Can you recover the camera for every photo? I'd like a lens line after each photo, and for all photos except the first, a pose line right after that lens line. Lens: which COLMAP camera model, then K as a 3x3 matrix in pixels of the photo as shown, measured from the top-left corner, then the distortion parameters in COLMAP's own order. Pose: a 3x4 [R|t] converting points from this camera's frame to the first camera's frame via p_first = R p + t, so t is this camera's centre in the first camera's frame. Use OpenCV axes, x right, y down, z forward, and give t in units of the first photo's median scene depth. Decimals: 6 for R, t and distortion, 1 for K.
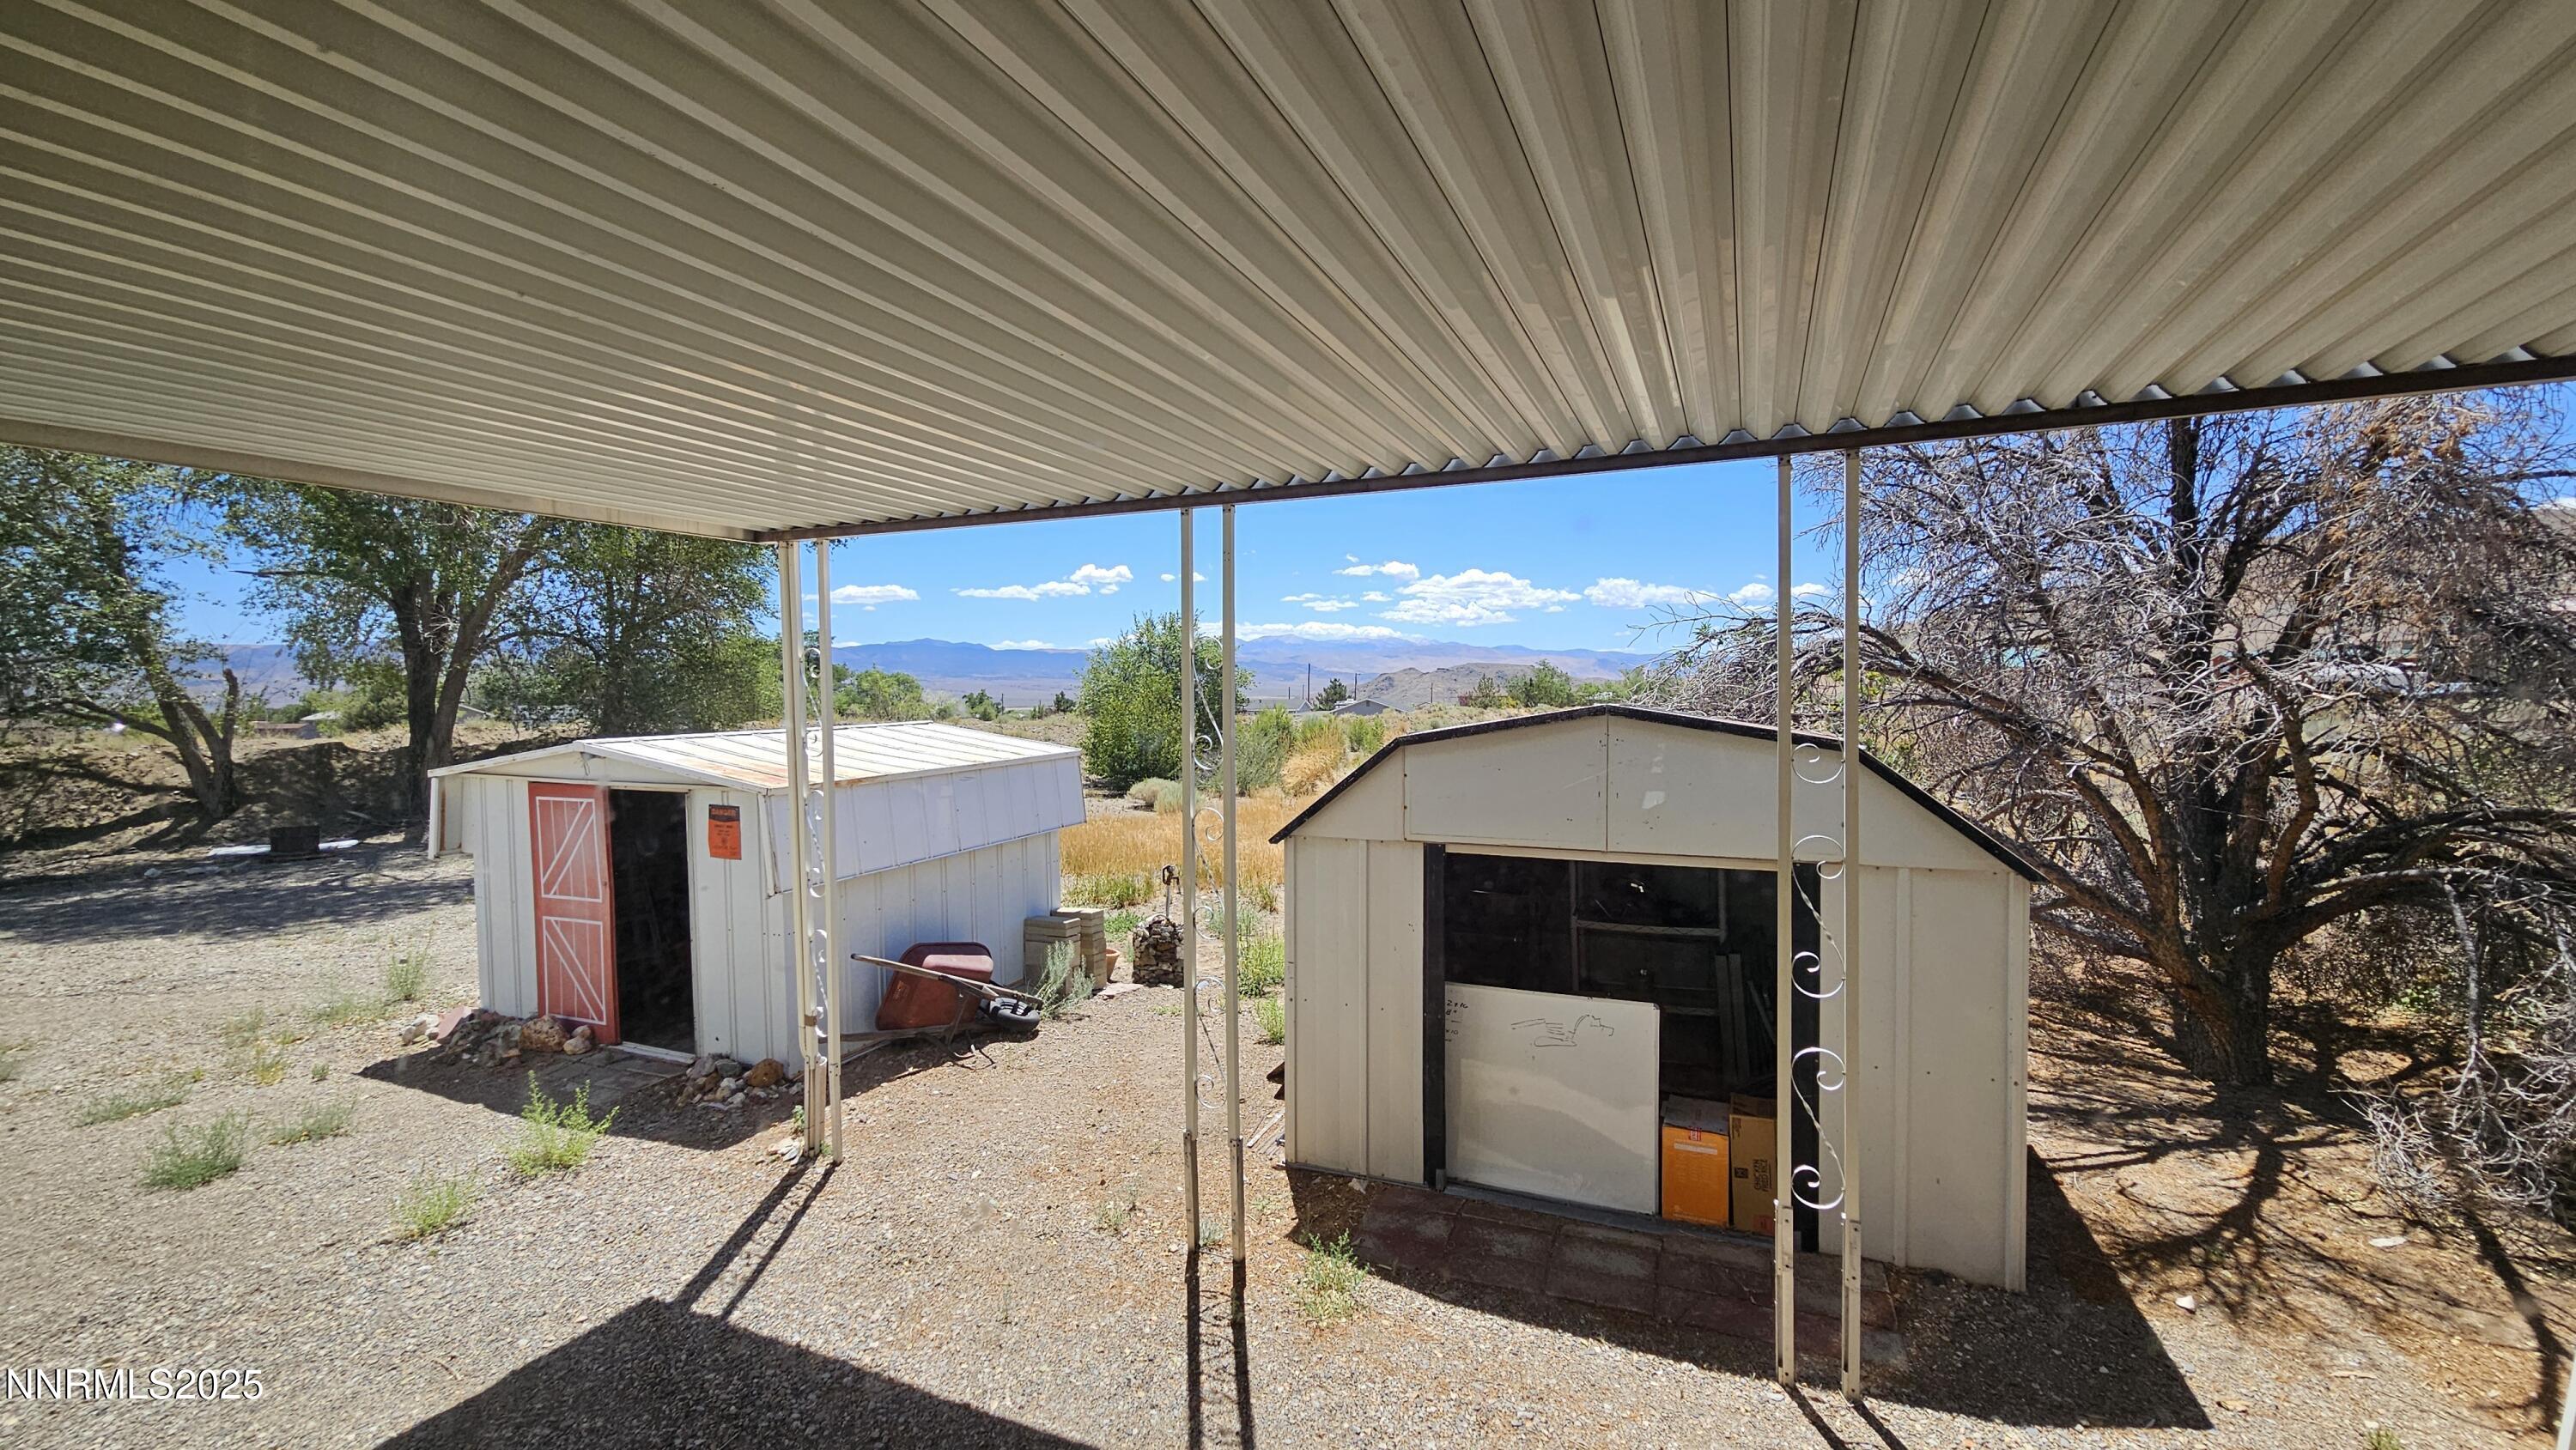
lens RADIAL K [[1065.0, 0, 1295.3], [0, 1065.0, 727.8], [0, 0, 1]] dist [0.001335, 0.000124]
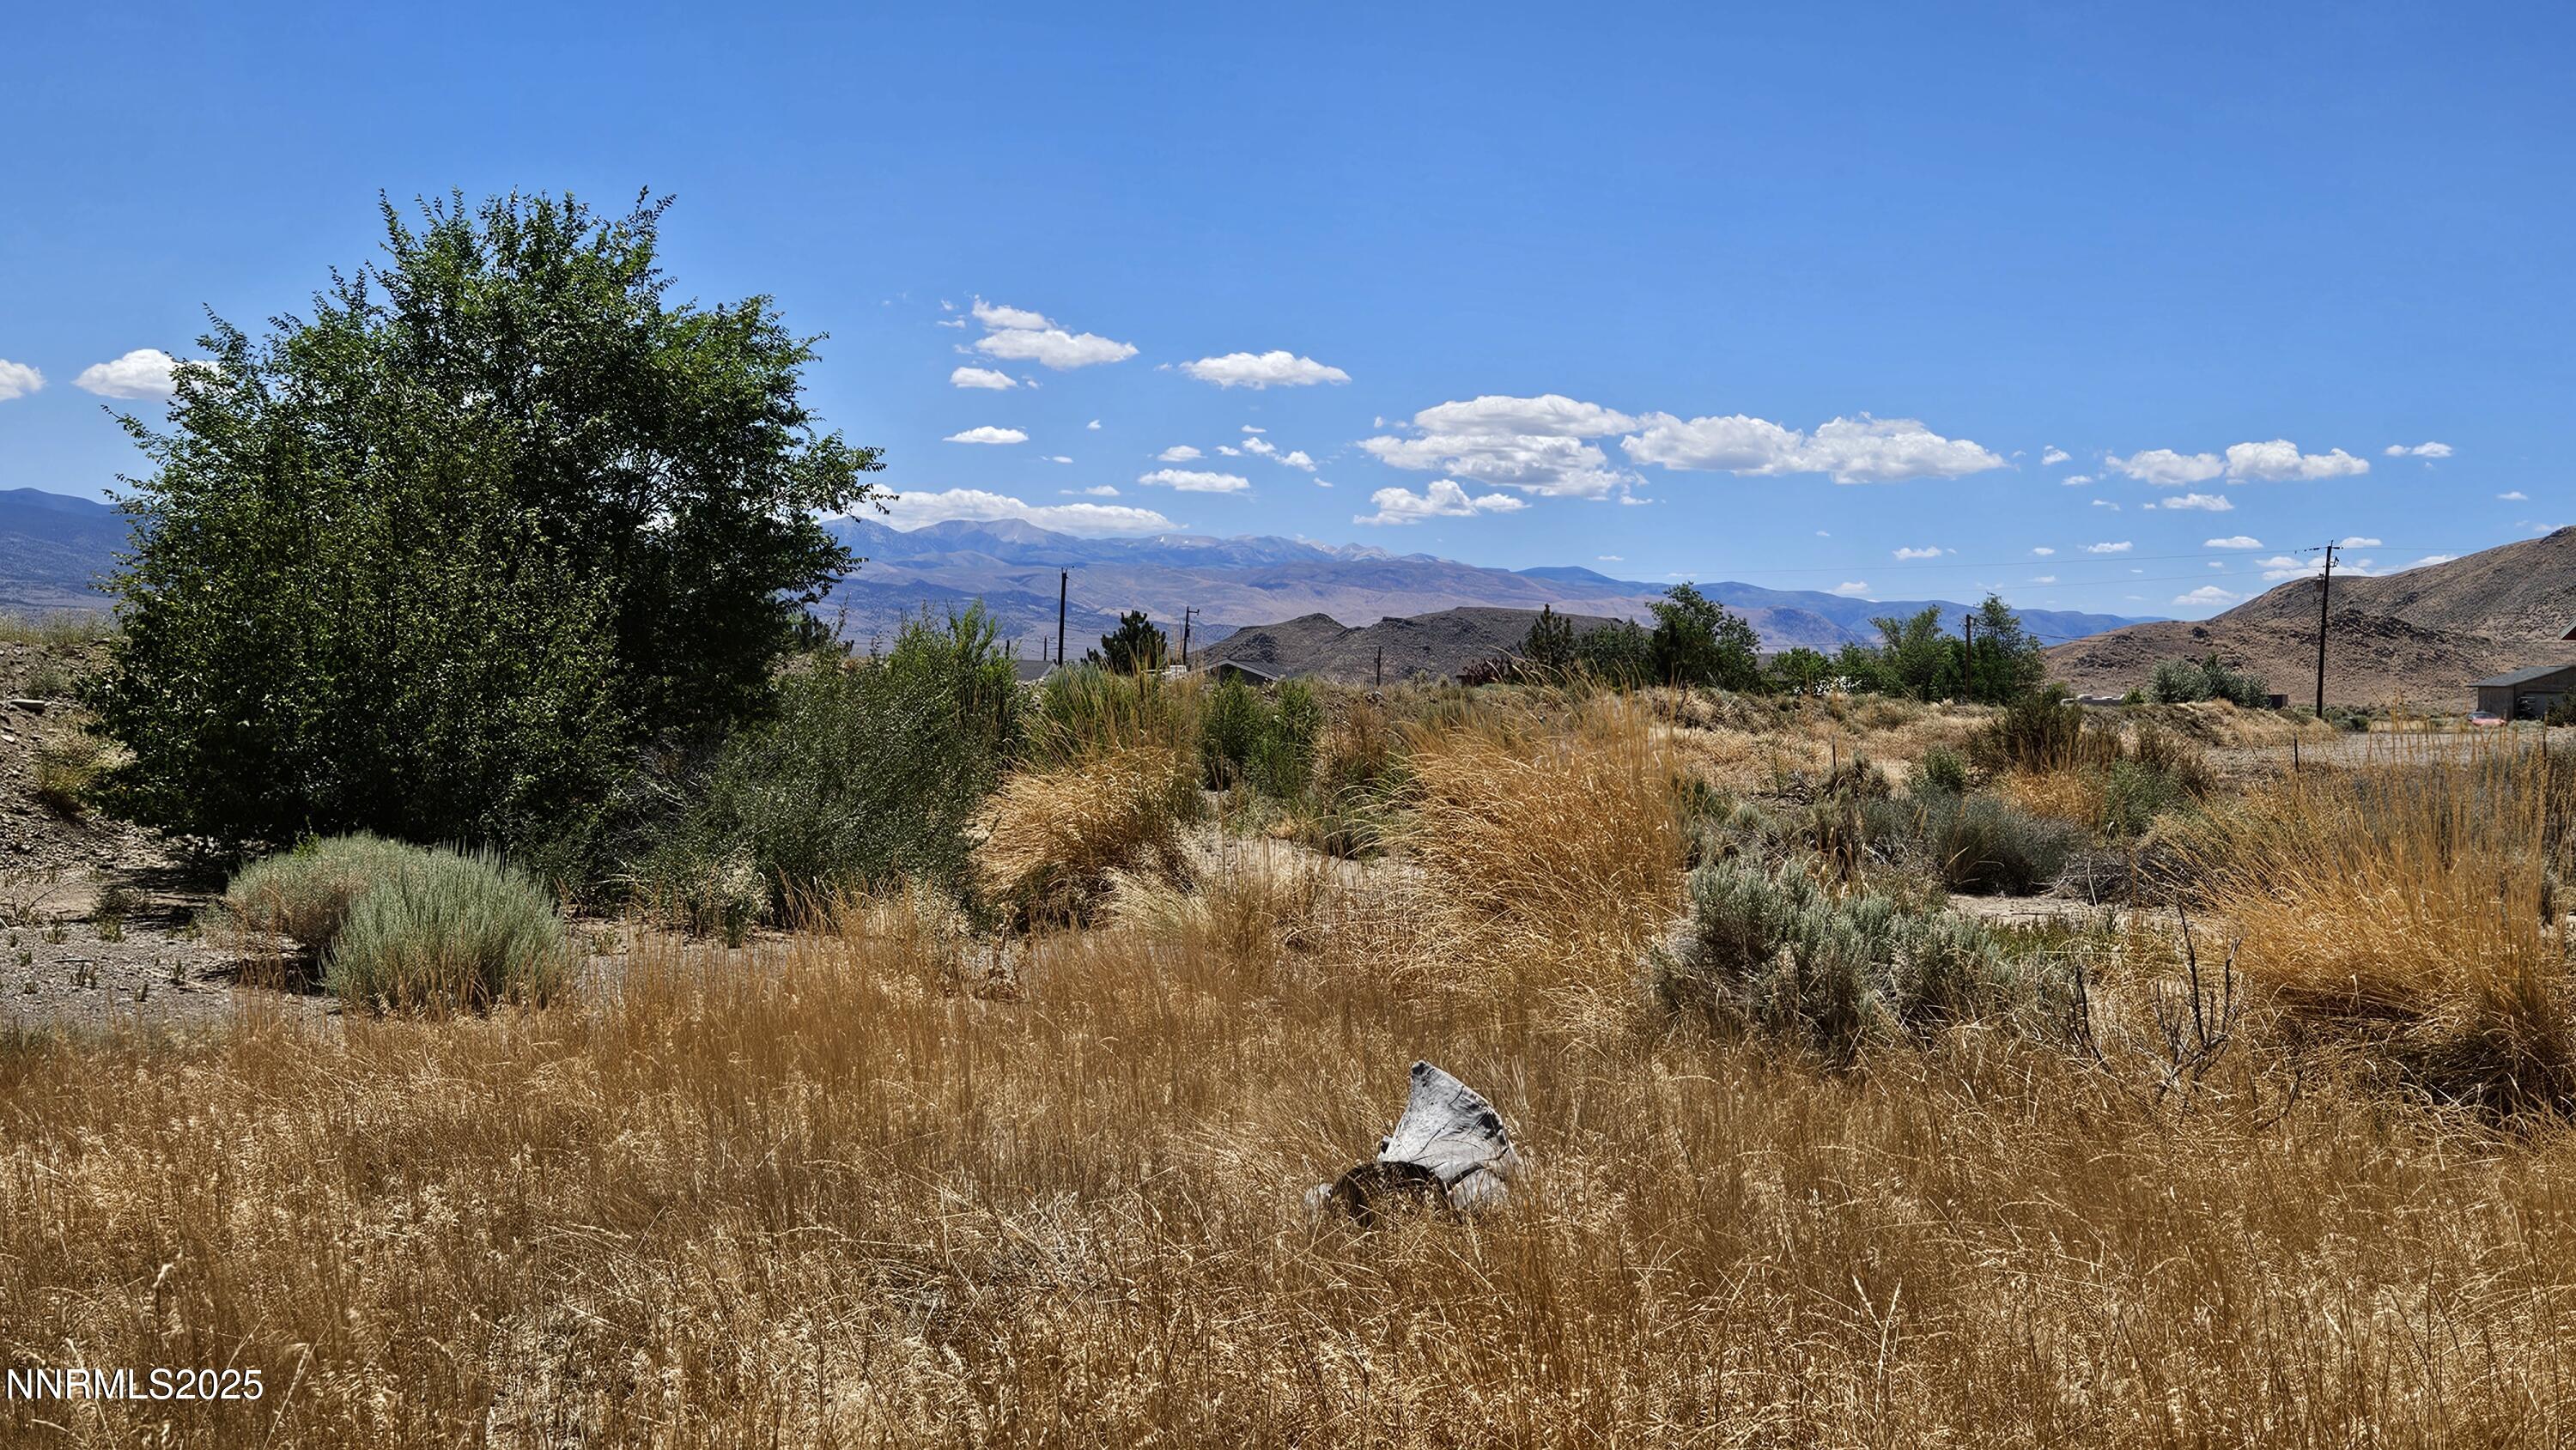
lens RADIAL K [[1658.9, 0, 1308.4], [0, 1658.9, 712.3], [0, 0, 1]] dist [0.085532, -0.070625]
pose [[0.983172, 0.052322, 0.175028, -0.003140], [-0.040399, 0.996657, -0.071007, 0.036204], [-0.178158, 0.062741, 0.982000, 0.575371]]
